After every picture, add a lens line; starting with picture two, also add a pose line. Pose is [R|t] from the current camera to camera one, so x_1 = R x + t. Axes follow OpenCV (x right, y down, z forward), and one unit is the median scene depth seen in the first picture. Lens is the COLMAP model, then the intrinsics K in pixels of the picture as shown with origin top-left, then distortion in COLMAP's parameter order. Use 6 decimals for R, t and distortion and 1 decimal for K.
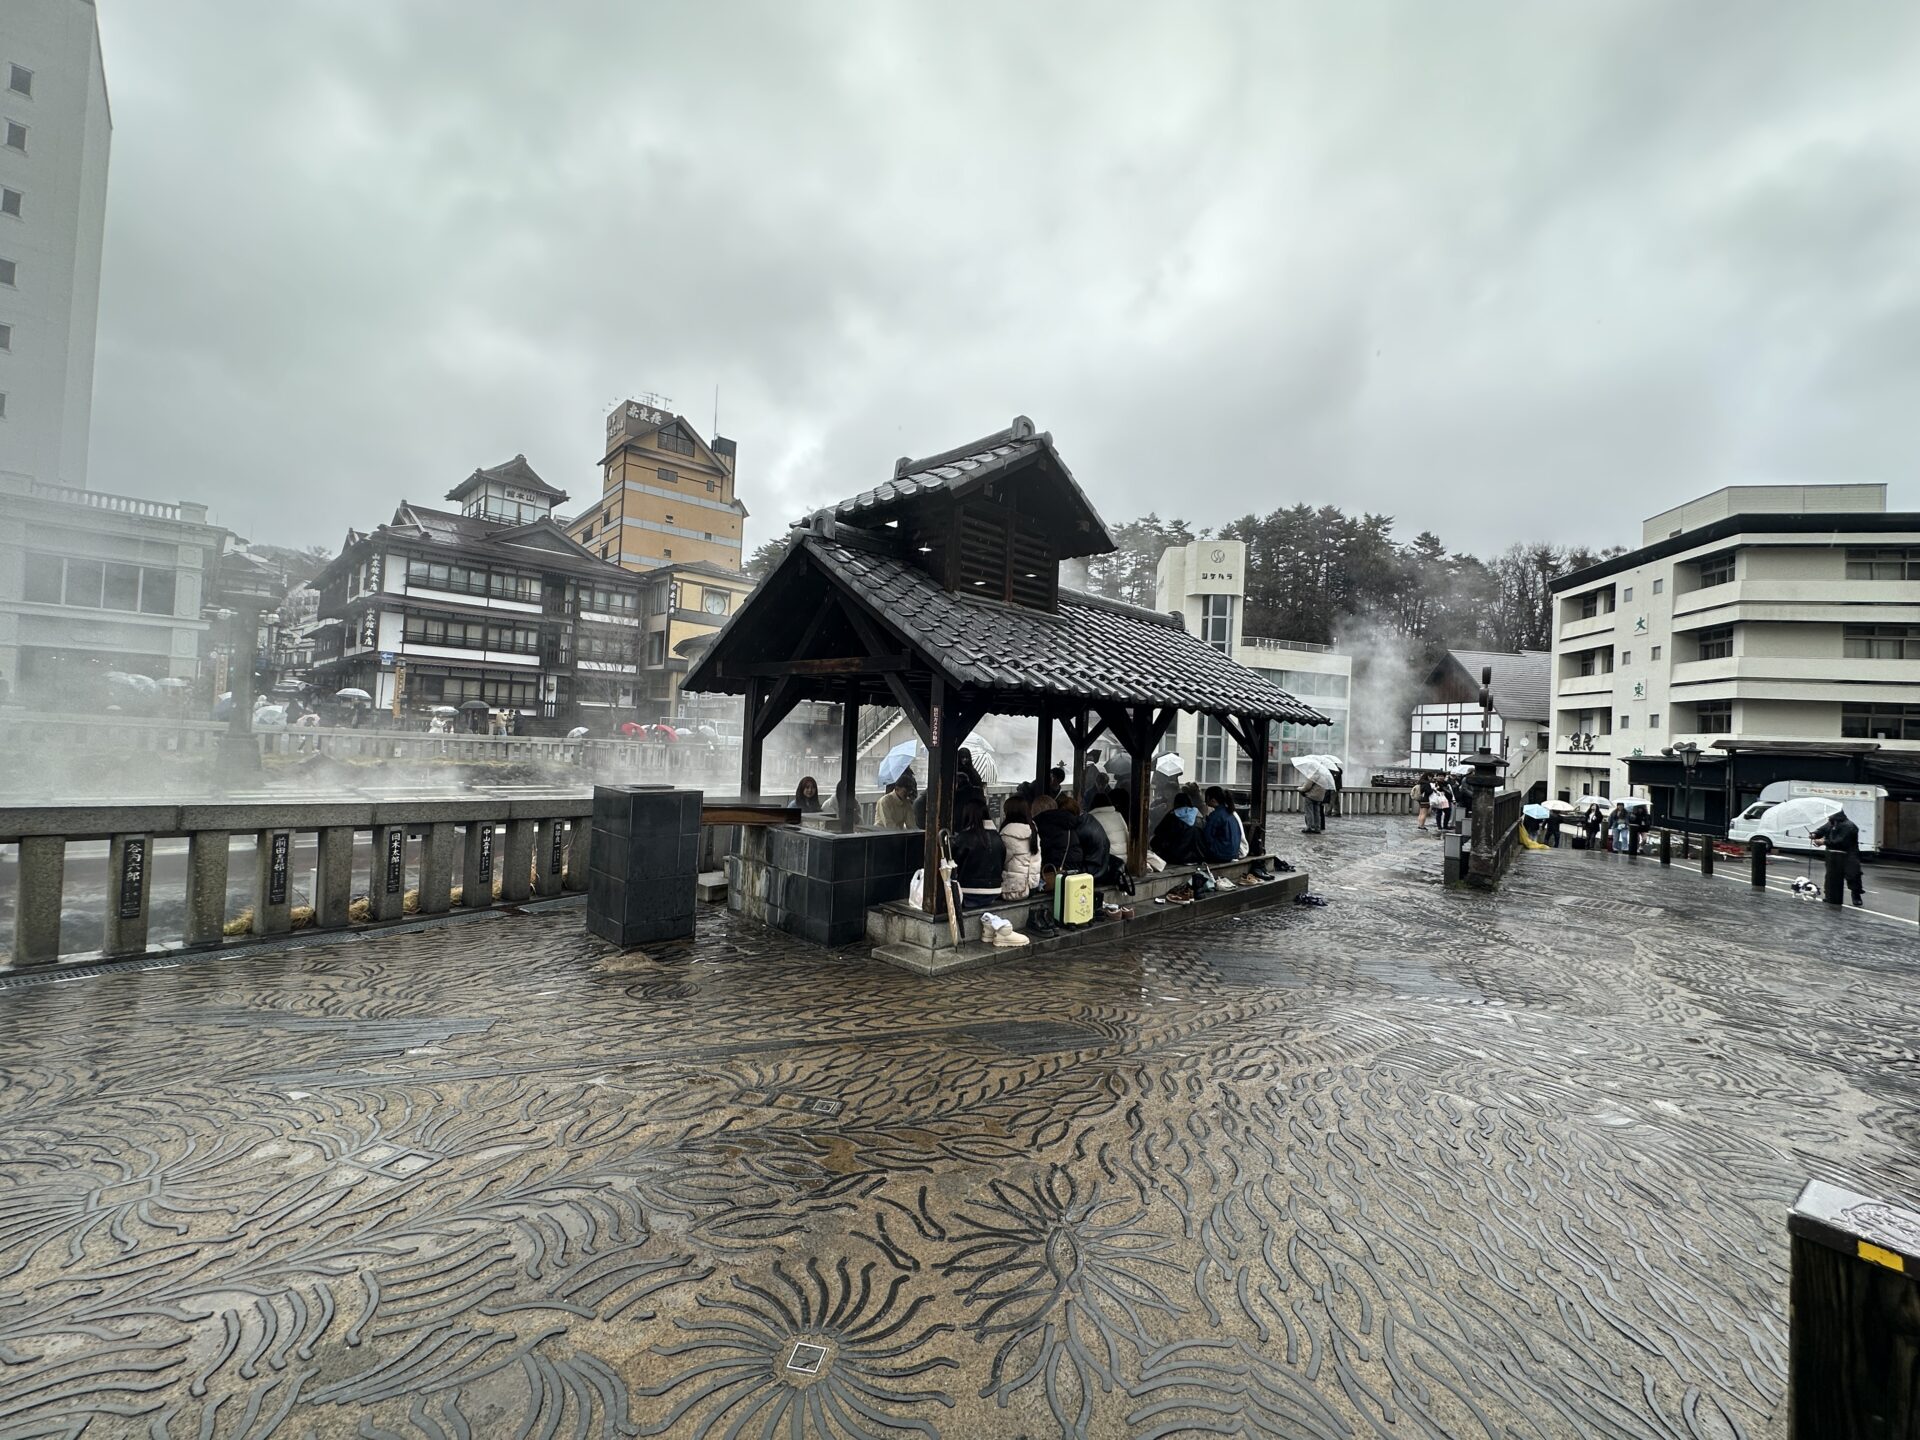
lens RADIAL K [[760.4, 0, 961.9], [0, 760.4, 715.3], [0, 0, 1]] dist [-0.000479, -0.000595]
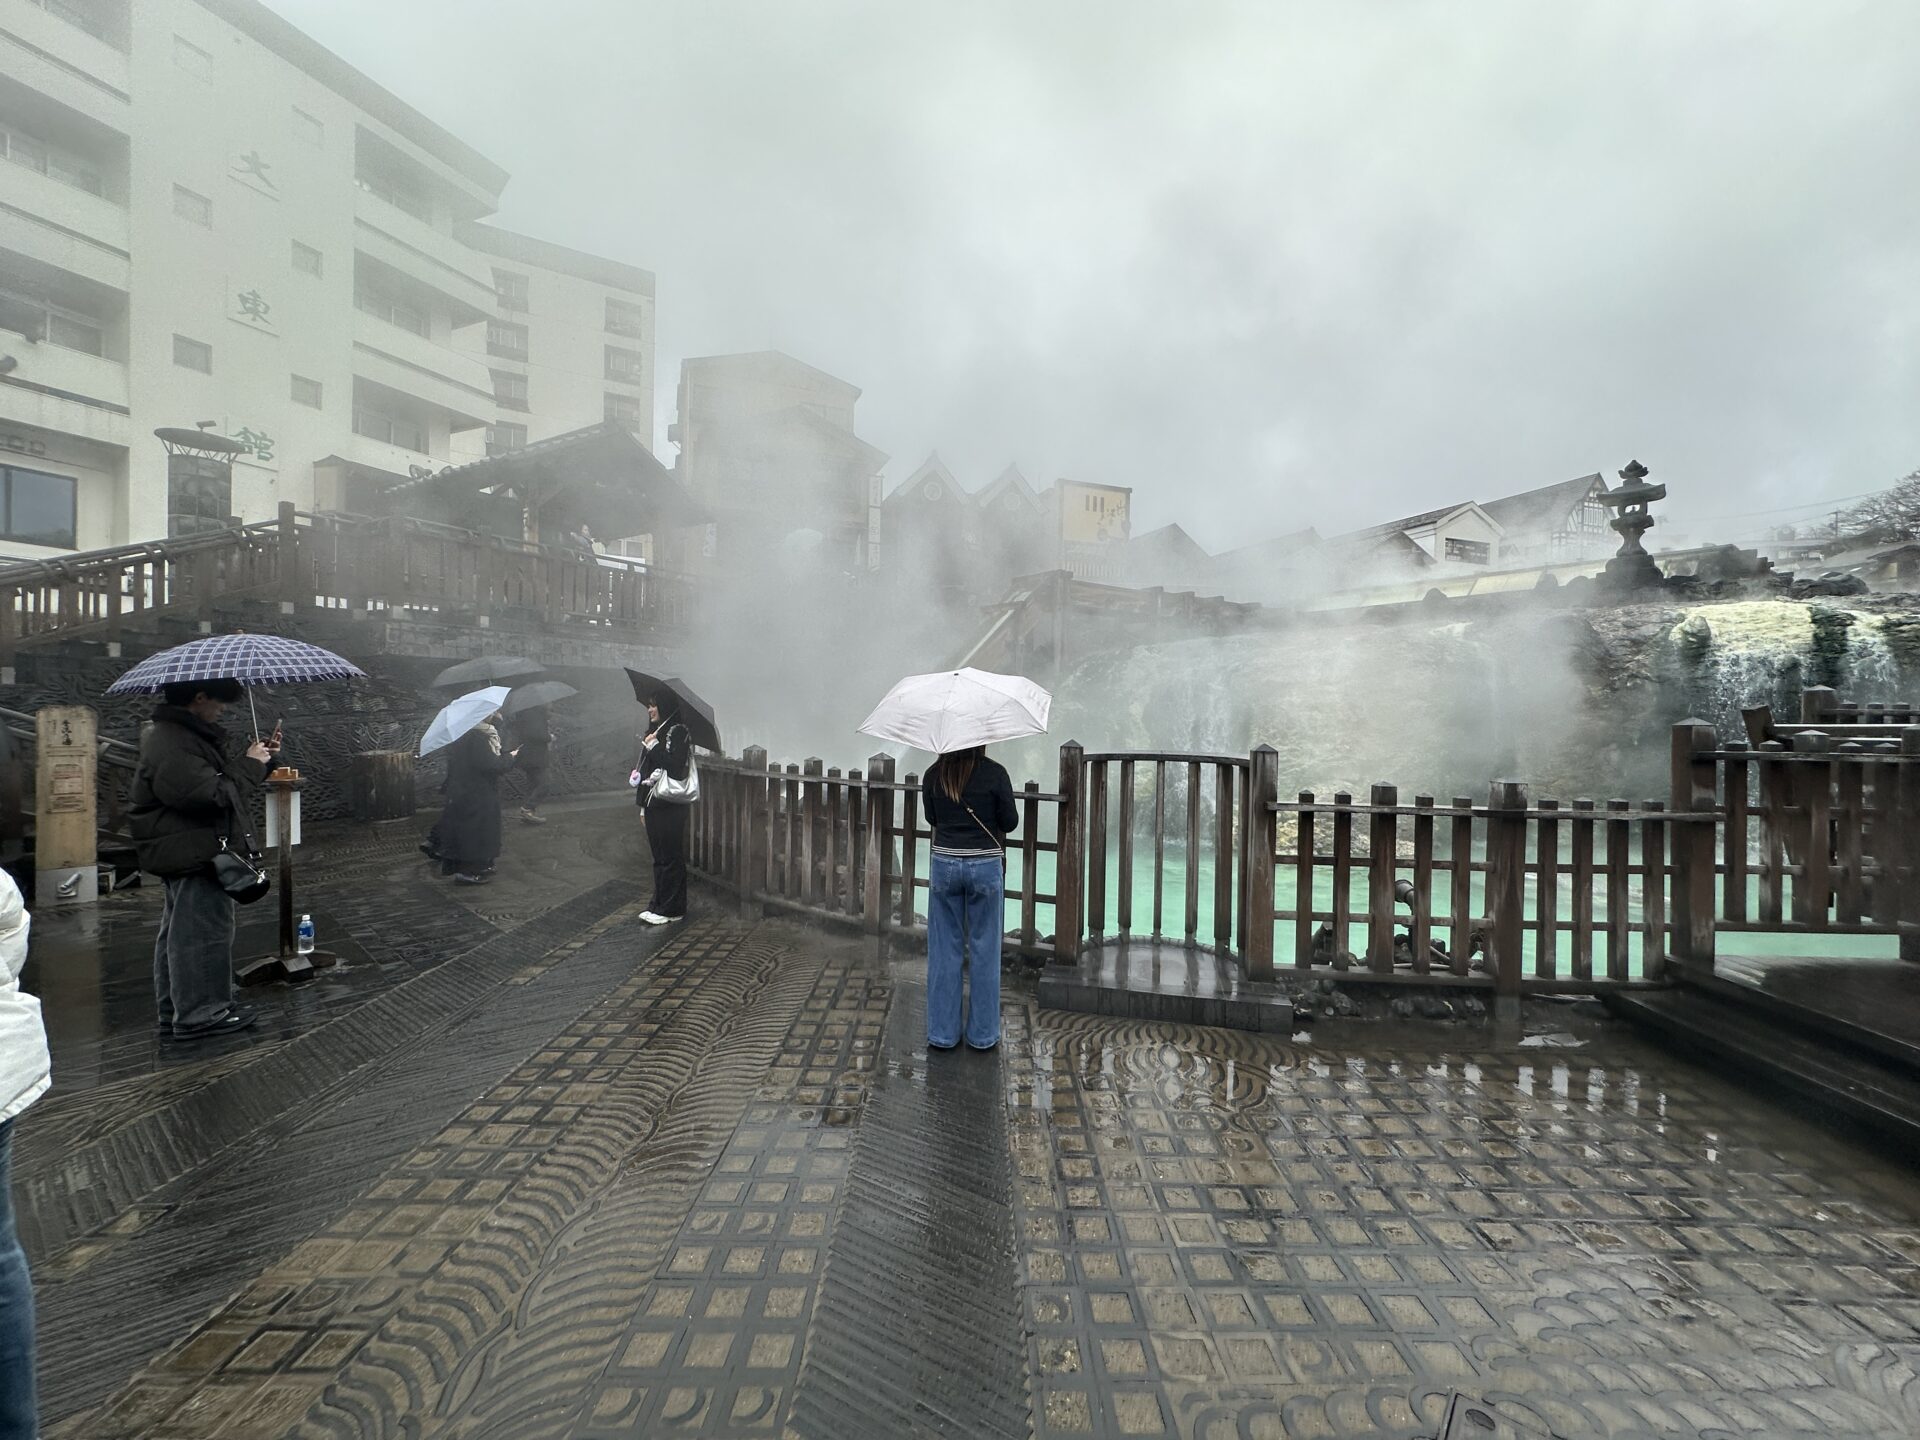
lens RADIAL K [[760.4, 0, 961.9], [0, 760.4, 715.3], [0, 0, 1]] dist [-0.000479, -0.000595]
pose [[-0.972880, -0.066640, 0.221503, 0.304481], [-0.068568, 0.997646, -0.001019, 0.176066], [-0.220913, -0.016180, -0.975159, 1.242841]]
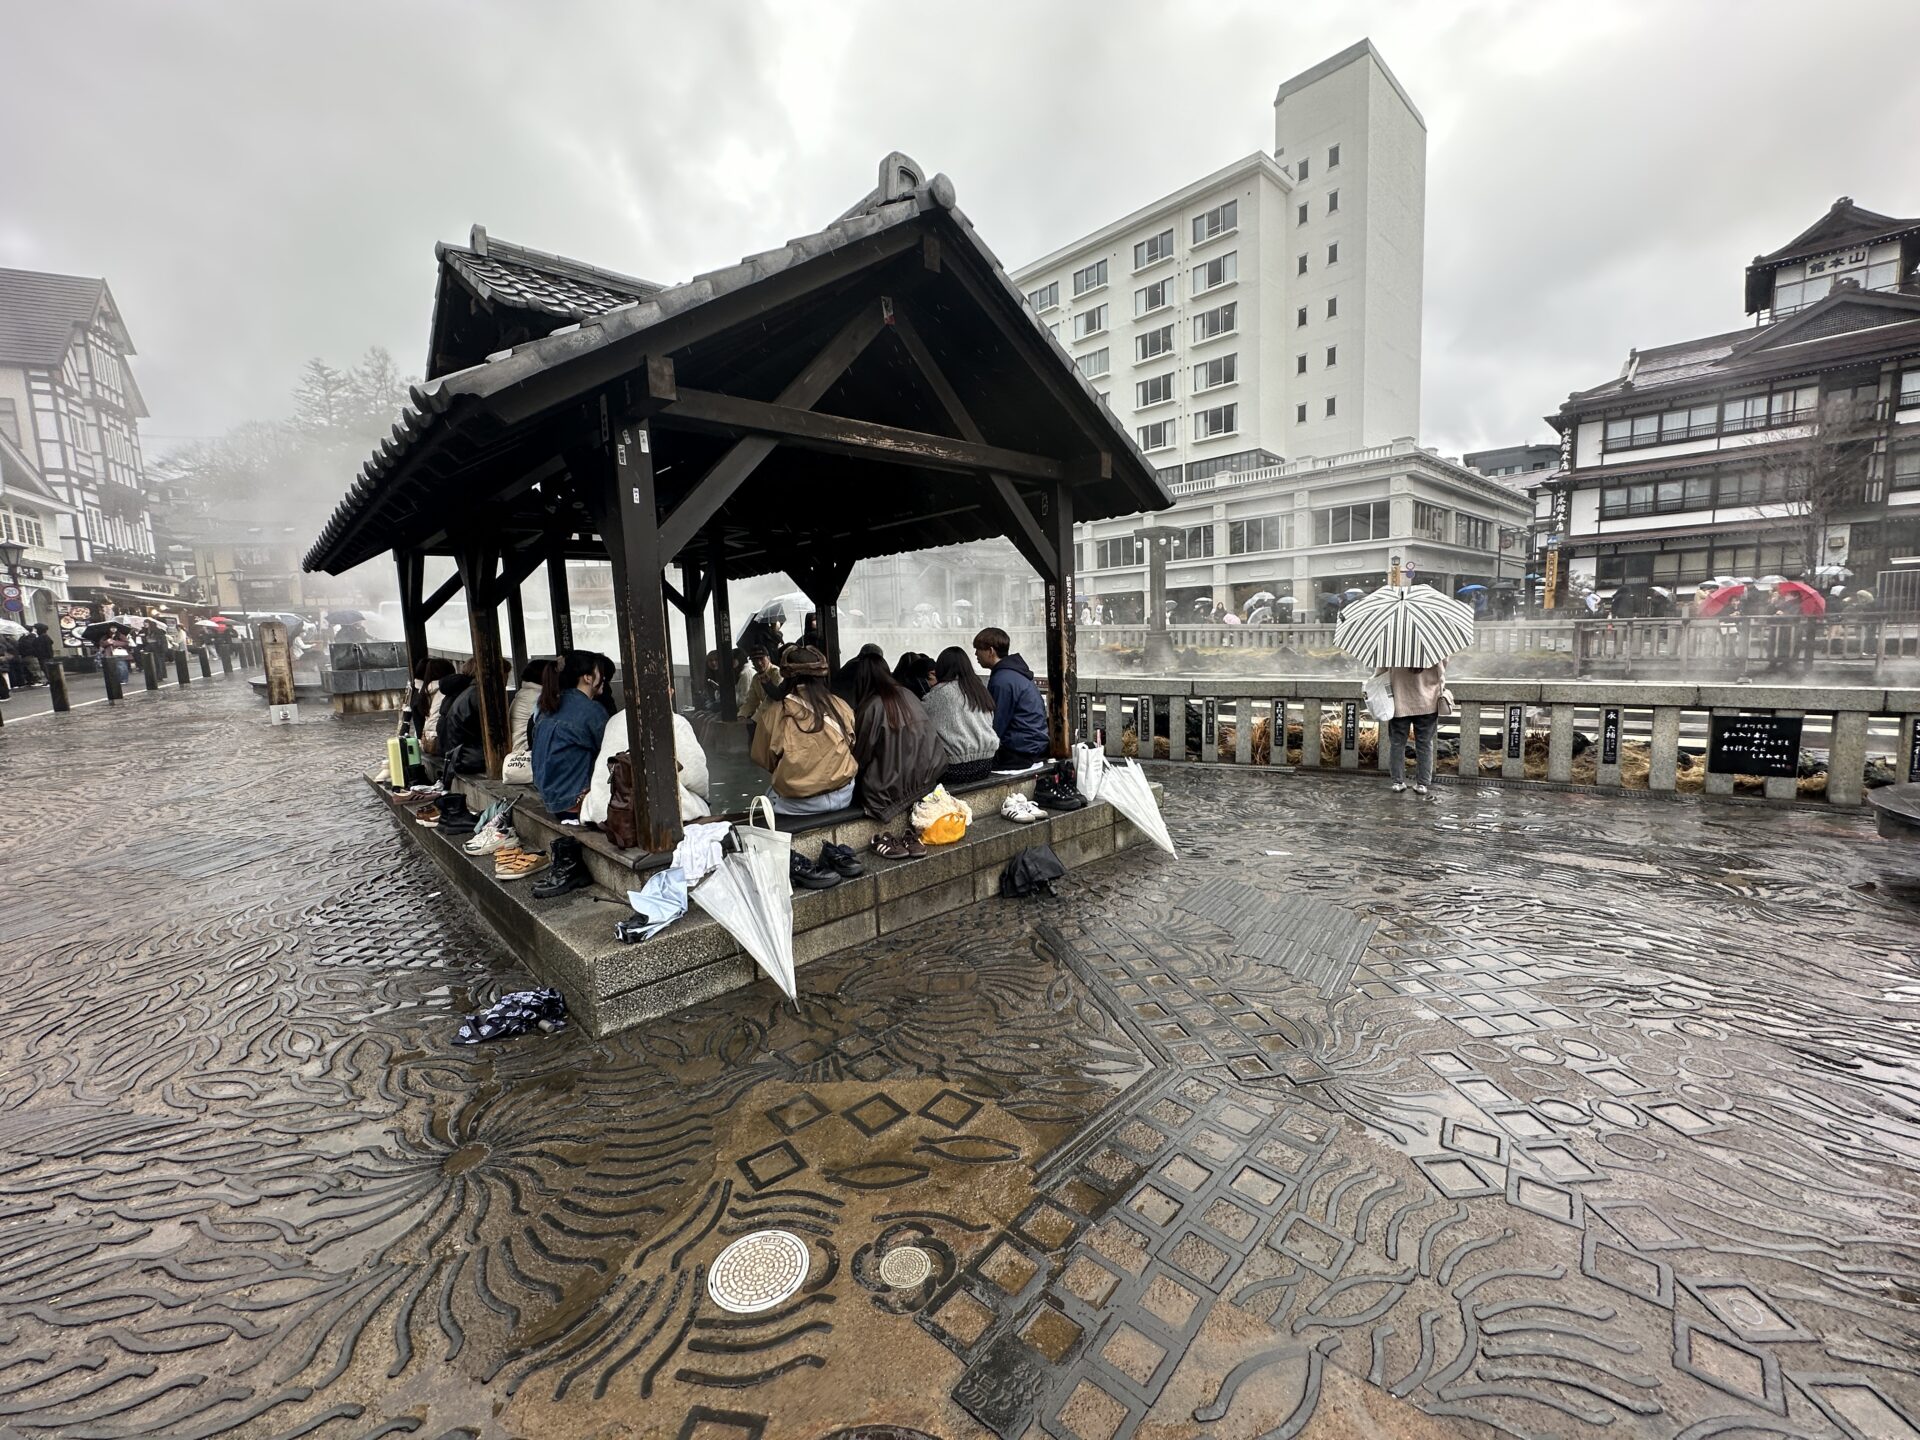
lens RADIAL K [[760.4, 0, 961.9], [0, 760.4, 715.3], [0, 0, 1]] dist [-0.000479, -0.000595]
pose [[-0.023847, 0.065388, -0.997575, 0.175634], [0.062527, 0.996003, 0.063790, 0.026374], [0.997758, -0.060854, -0.027840, 0.272842]]
